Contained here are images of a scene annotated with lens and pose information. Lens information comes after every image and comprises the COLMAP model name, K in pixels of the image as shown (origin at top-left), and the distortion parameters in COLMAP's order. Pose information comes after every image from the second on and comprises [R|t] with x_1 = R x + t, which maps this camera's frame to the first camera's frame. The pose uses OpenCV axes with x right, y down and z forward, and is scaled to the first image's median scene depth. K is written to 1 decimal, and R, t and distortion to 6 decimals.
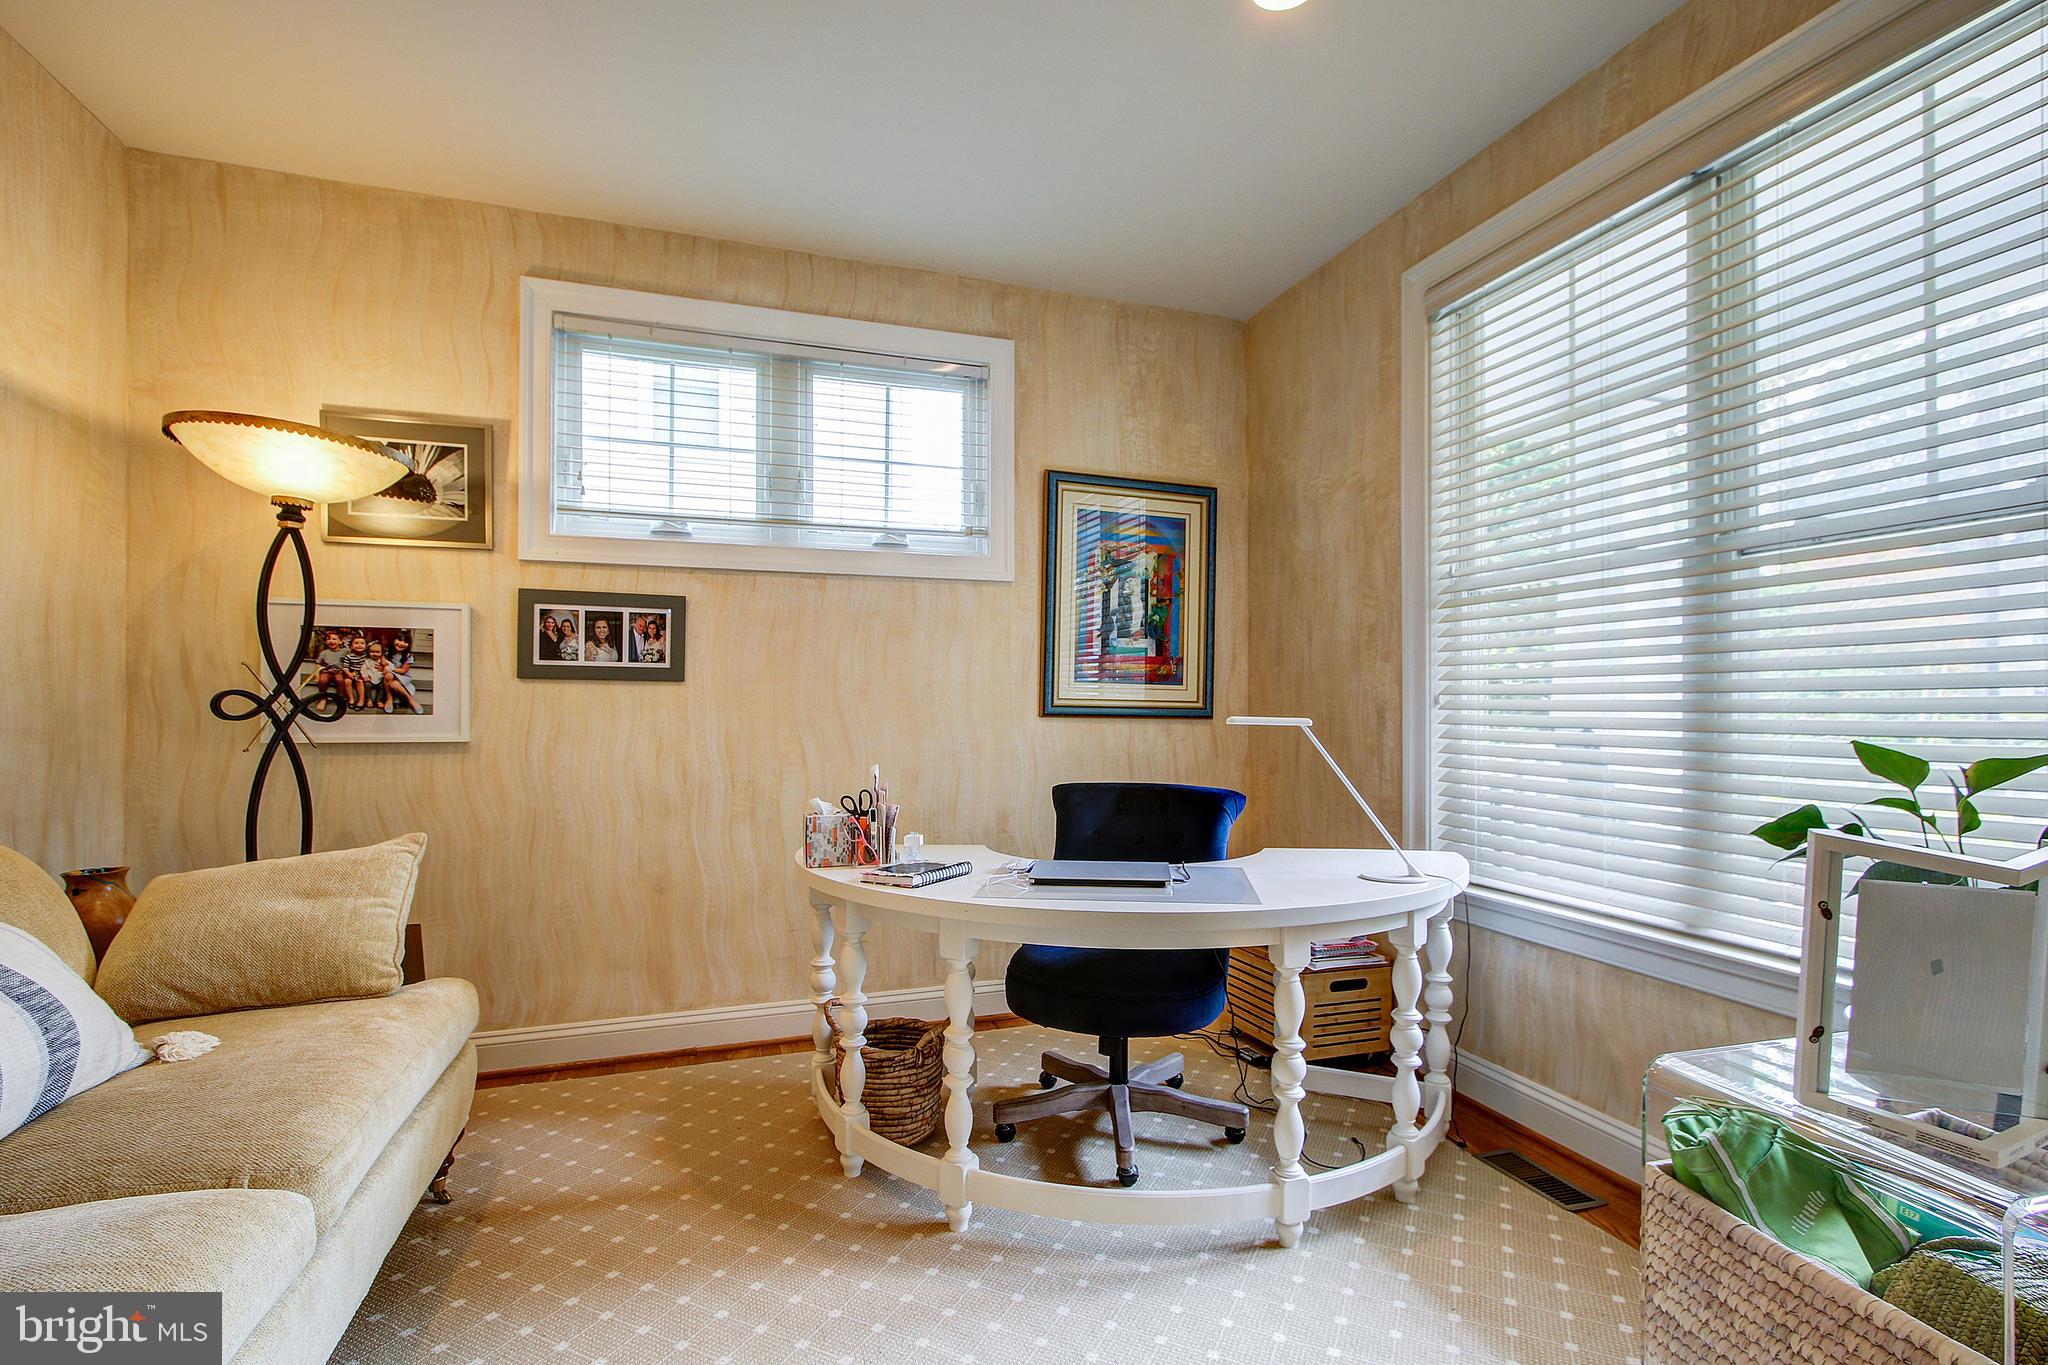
lens RADIAL K [[947.0, 0, 1023.6], [0, 947.0, 695.7], [0, 0, 1]] dist [-0.005817, 0.000089]
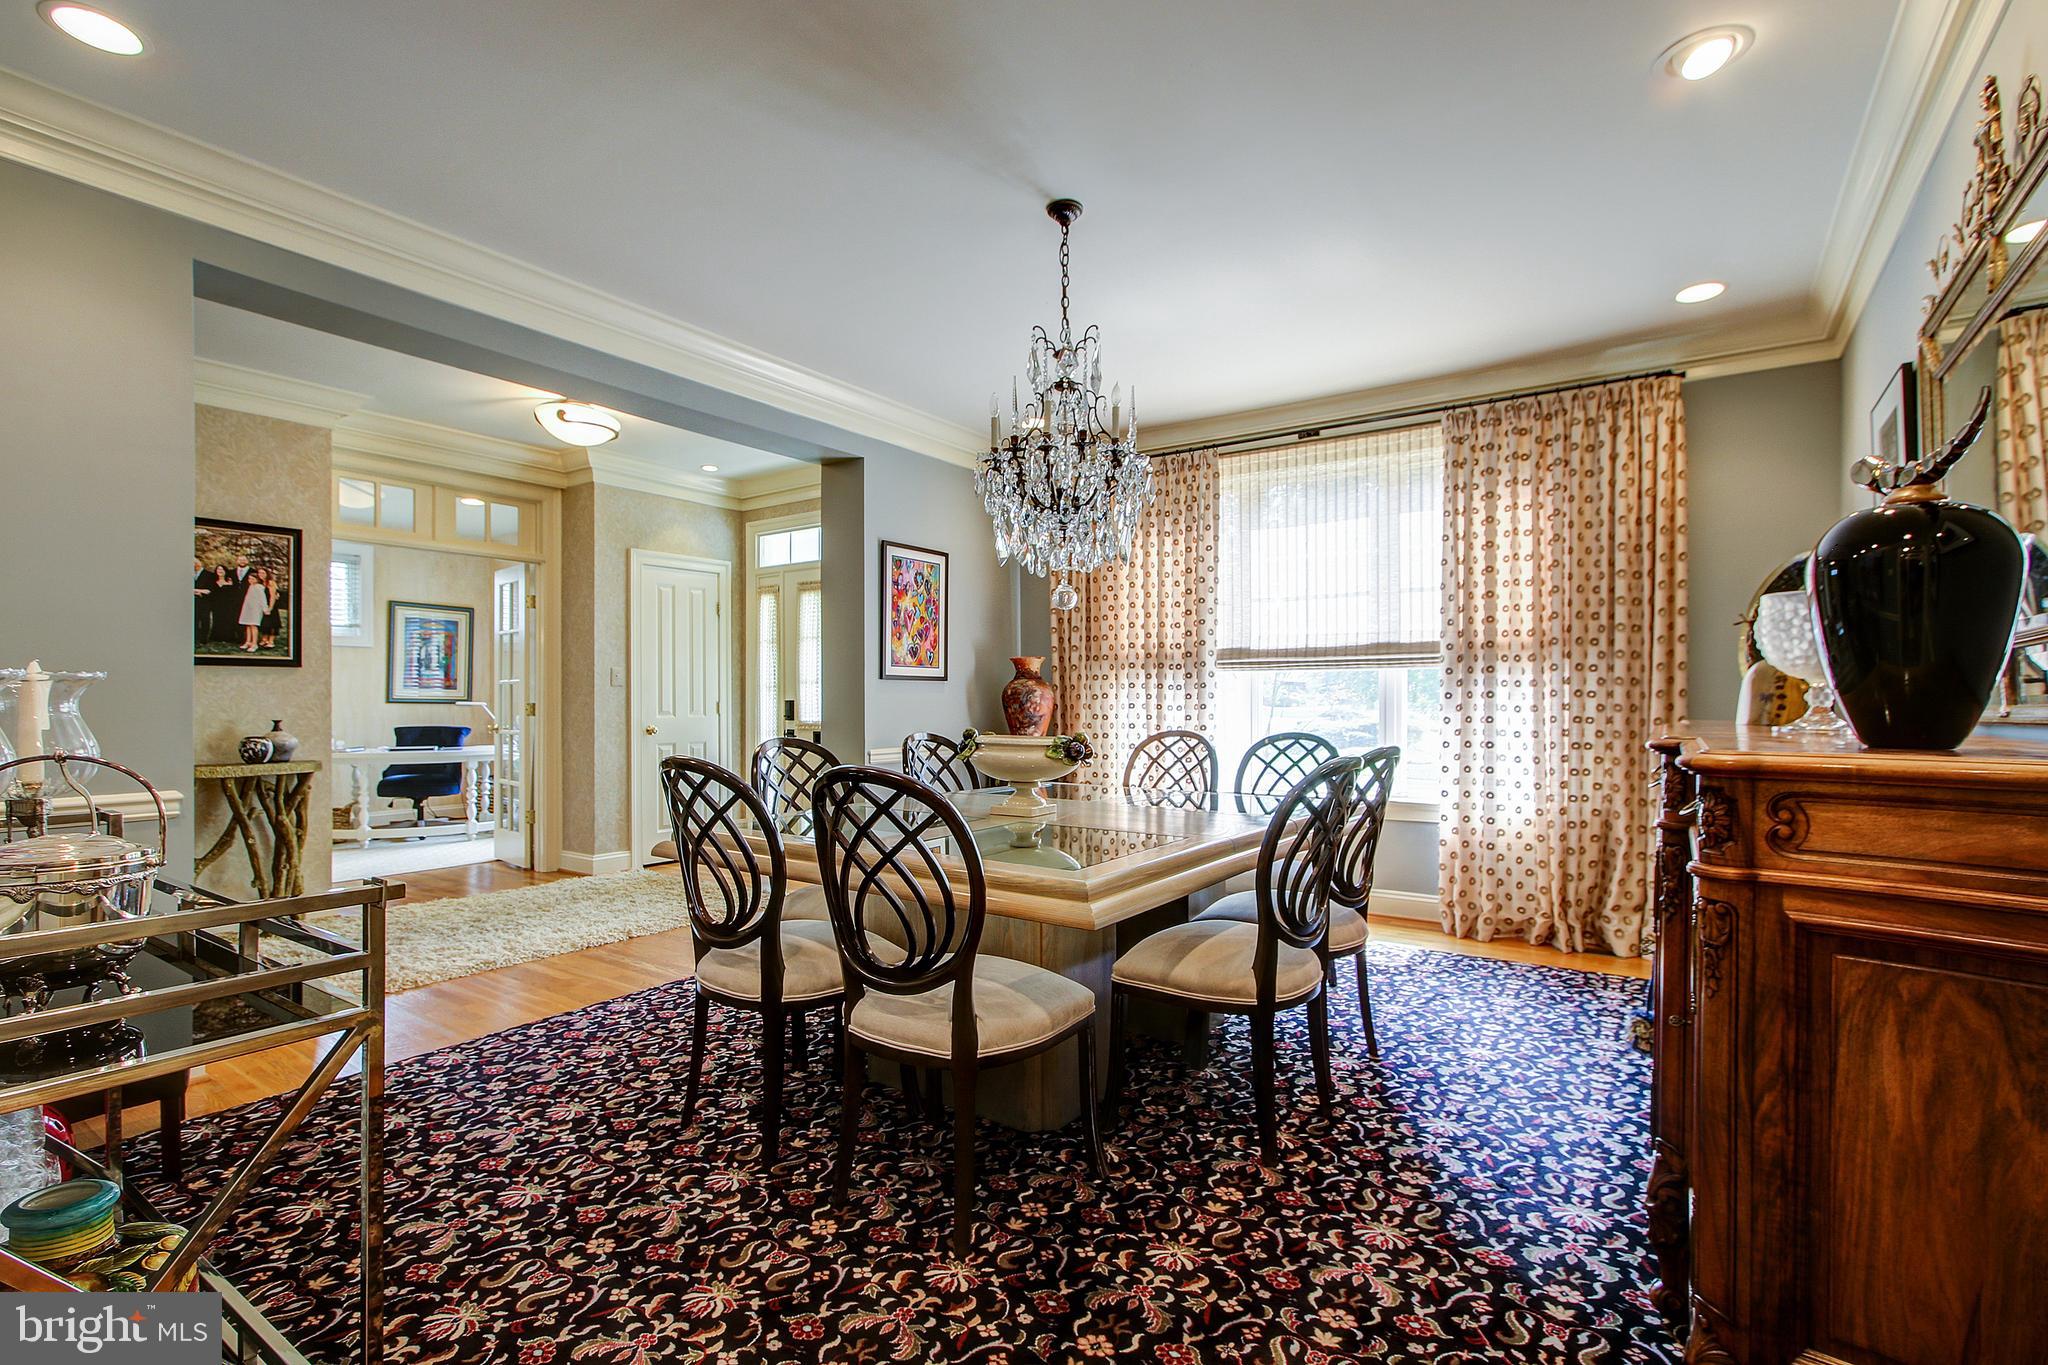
lens RADIAL K [[947.0, 0, 1023.5], [0, 947.0, 696.8], [0, 0, 1]] dist [-0.005817, 0.000089]
pose [[0.802506, 0.002324, 0.596640, -0.108253], [-0.005391, 0.999980, 0.003356, -0.011041], [-0.596620, -0.005910, 0.802502, -1.782269]]
